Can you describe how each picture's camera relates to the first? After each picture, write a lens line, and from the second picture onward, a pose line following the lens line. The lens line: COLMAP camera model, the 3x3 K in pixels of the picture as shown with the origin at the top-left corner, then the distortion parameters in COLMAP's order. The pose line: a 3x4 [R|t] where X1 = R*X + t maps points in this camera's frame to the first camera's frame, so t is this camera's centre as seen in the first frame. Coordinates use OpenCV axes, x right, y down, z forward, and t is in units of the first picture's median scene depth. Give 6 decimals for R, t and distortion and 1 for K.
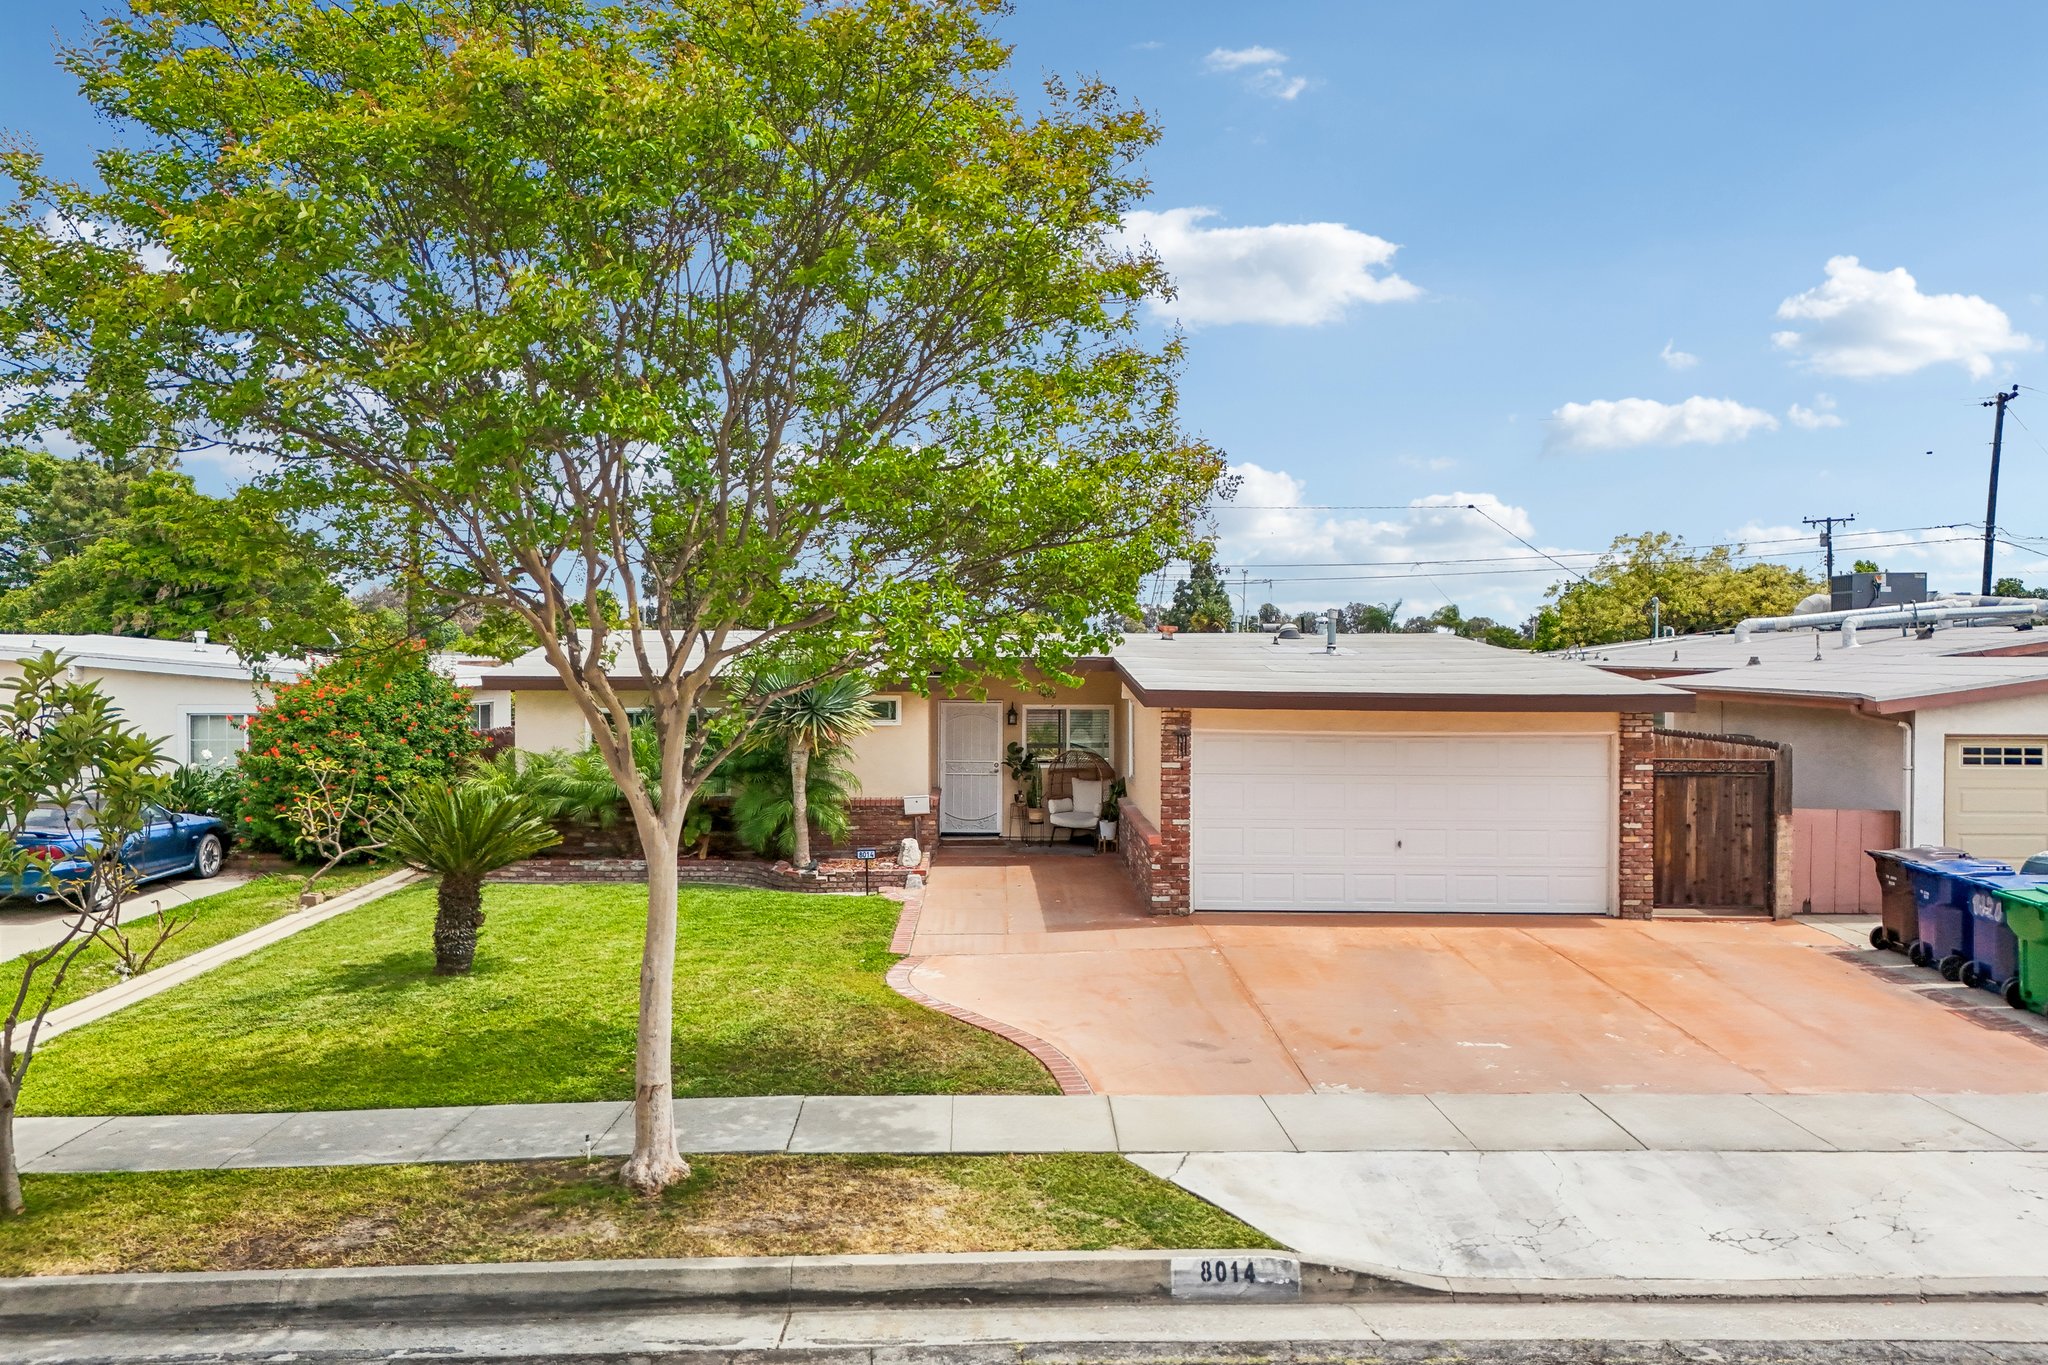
lens RADIAL K [[1527.3, 0, 1024.0], [0, 1527.3, 682.5], [0, 0, 1]] dist [0.095541, -0.085208]
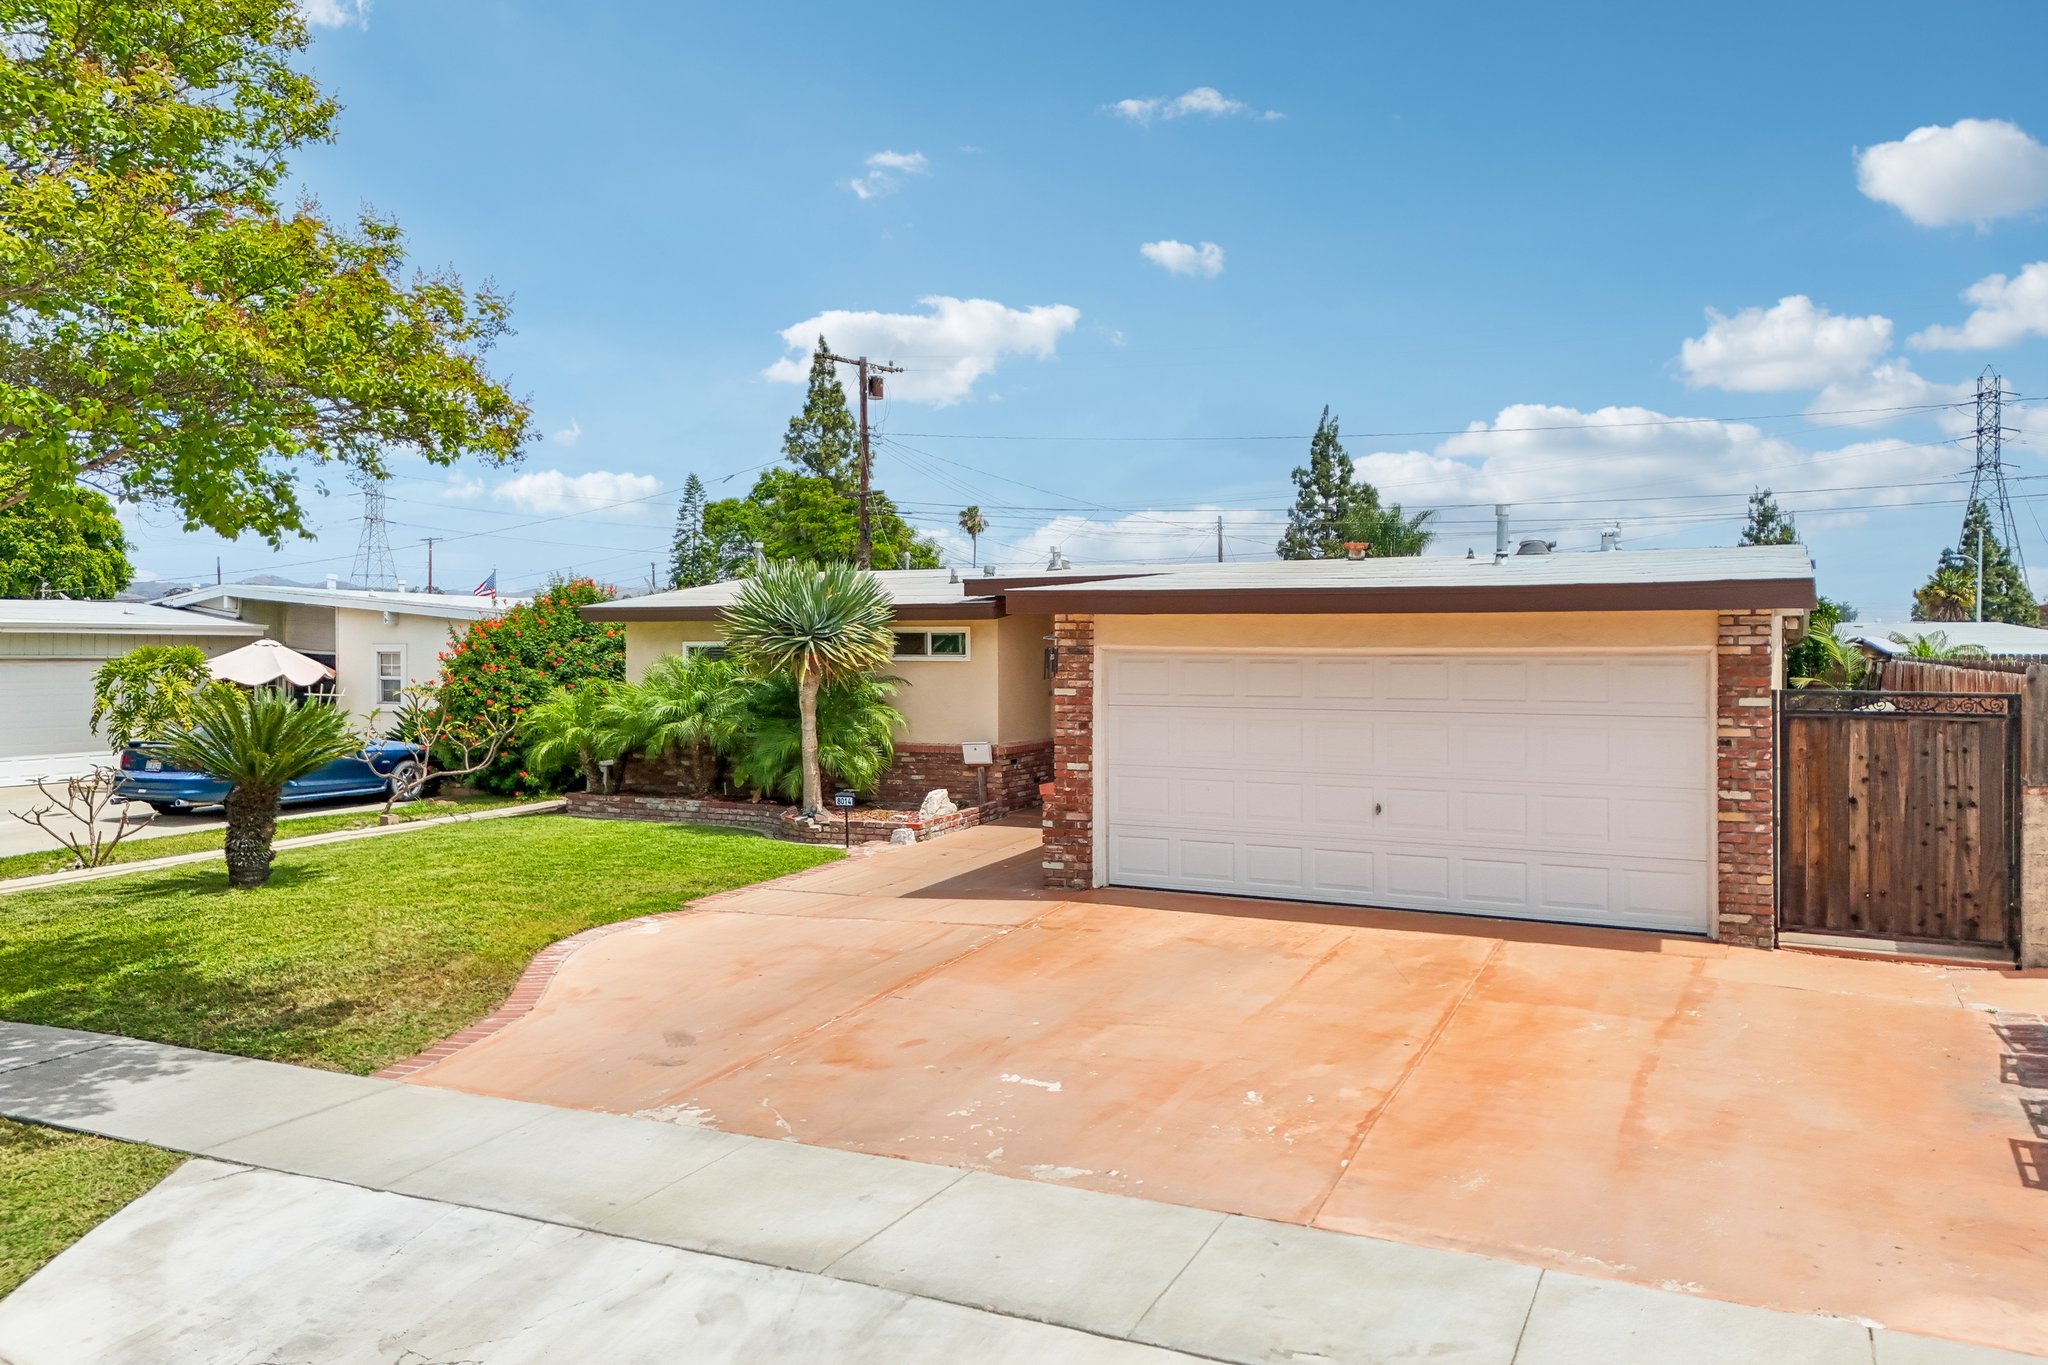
lens RADIAL K [[1527.3, 0, 1024.0], [0, 1527.3, 682.5], [0, 0, 1]] dist [0.095541, -0.085208]
pose [[0.889154, 0.008141, -0.457535, 0.423466], [-0.008634, 0.999962, 0.001013, 0.048752], [0.457526, 0.003050, 0.889191, 0.310939]]
